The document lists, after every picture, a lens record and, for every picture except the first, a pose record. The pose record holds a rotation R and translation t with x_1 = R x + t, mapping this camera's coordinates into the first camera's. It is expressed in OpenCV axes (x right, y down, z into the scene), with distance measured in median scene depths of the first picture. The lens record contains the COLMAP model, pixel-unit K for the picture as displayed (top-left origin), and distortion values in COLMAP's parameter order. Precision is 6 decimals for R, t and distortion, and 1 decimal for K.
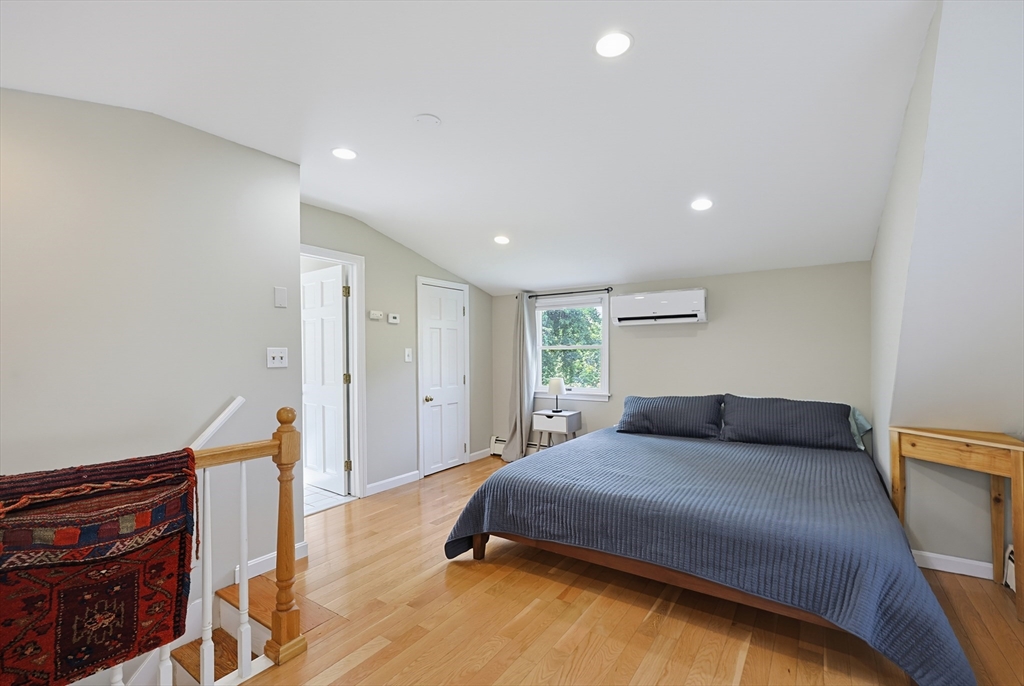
lens RADIAL K [[447.4, 0, 527.0], [0, 447.4, 366.4], [0, 0, 1]] dist [-0.000571, -0.000010]
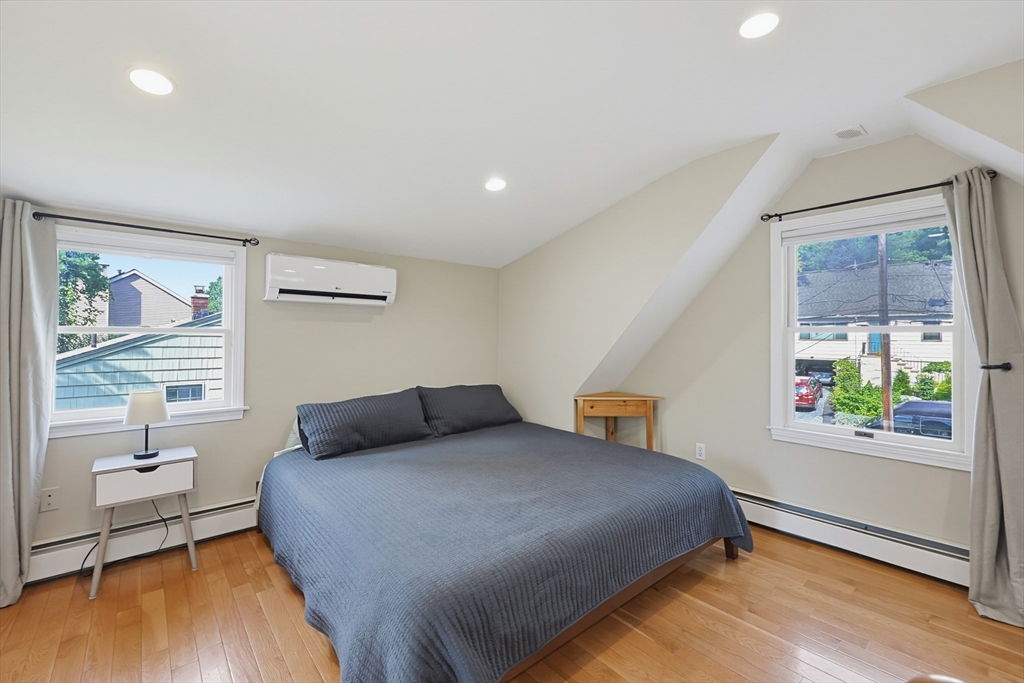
lens RADIAL K [[441.9, 0, 509.9], [0, 441.9, 339.4], [0, 0, 1]] dist [-0.001776, -0.000243]
pose [[0.270670, 0.003706, 0.962665, -0.373323], [0.021102, 0.999729, -0.009782, -0.022503], [-0.962441, 0.022962, 0.270519, 0.558151]]
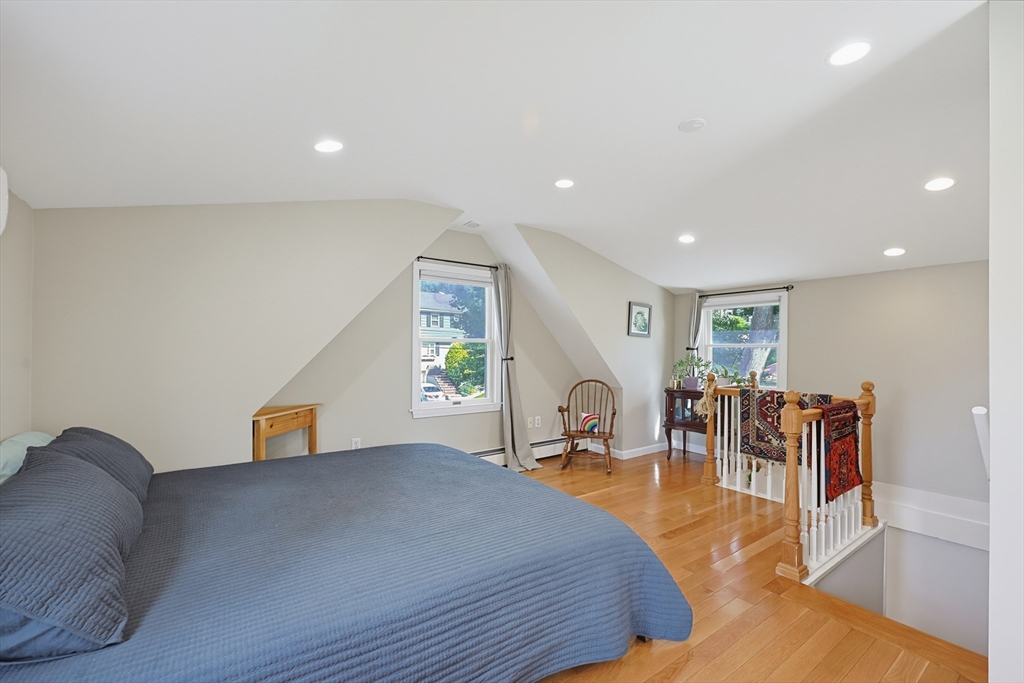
lens RADIAL K [[437.6, 0, 520.3], [0, 437.6, 344.2], [0, 0, 1]] dist [-0.002232, -0.000236]
pose [[-0.929540, 0.001348, 0.368720, -0.142726], [0.010103, 0.999711, 0.021815, -0.045588], [-0.368584, 0.024003, -0.929285, 1.204150]]
